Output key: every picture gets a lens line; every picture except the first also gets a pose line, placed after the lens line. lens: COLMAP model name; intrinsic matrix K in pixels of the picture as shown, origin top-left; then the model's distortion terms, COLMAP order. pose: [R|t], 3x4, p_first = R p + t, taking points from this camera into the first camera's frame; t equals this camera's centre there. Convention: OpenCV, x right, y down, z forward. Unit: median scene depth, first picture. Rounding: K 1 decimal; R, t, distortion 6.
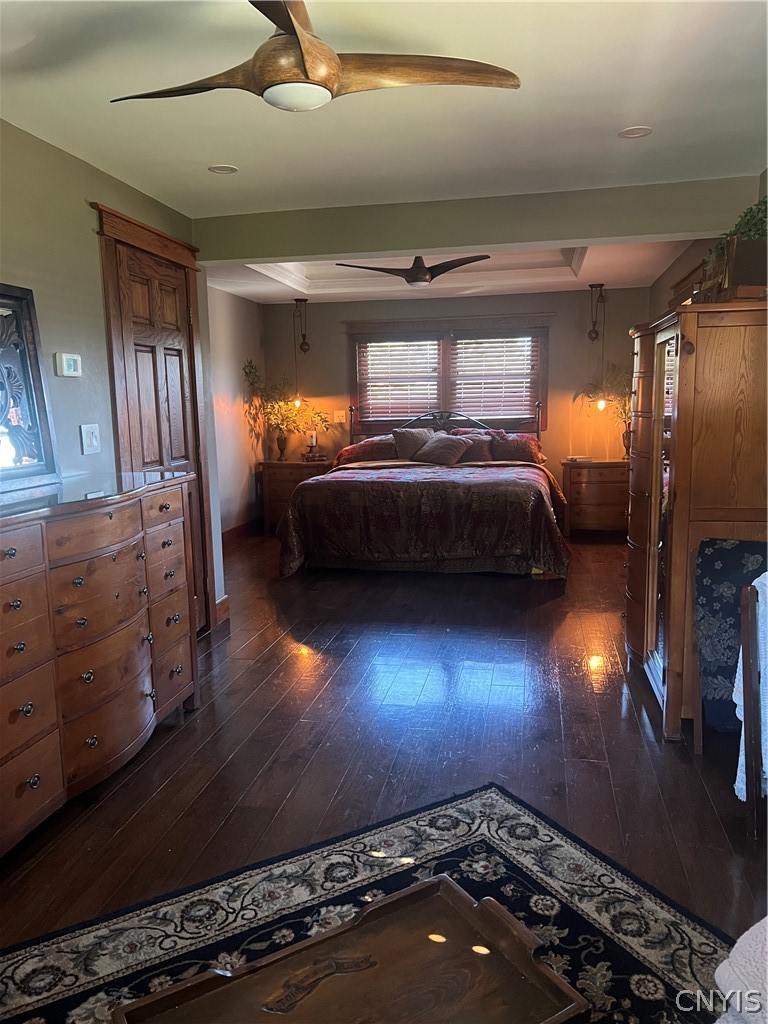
lens RADIAL K [[764.2, 0, 383.5], [0, 764.2, 512.8], [0, 0, 1]] dist [0.019791, -0.005615]
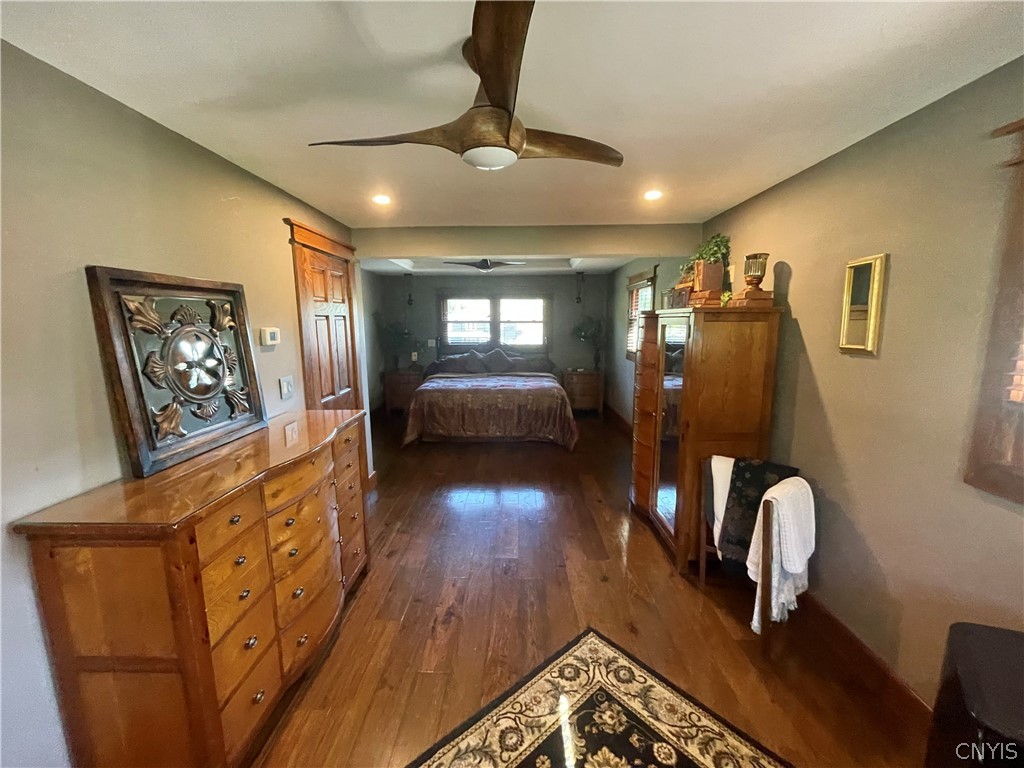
lens RADIAL K [[413.9, 0, 512.3], [0, 413.9, 384.9], [0, 0, 1]] dist [-0.002123, -0.000429]
pose [[0.984491, -0.015096, 0.174782, -0.159241], [0.014050, 0.999875, 0.007218, -0.145615], [-0.174869, -0.004650, 0.984581, 0.271691]]
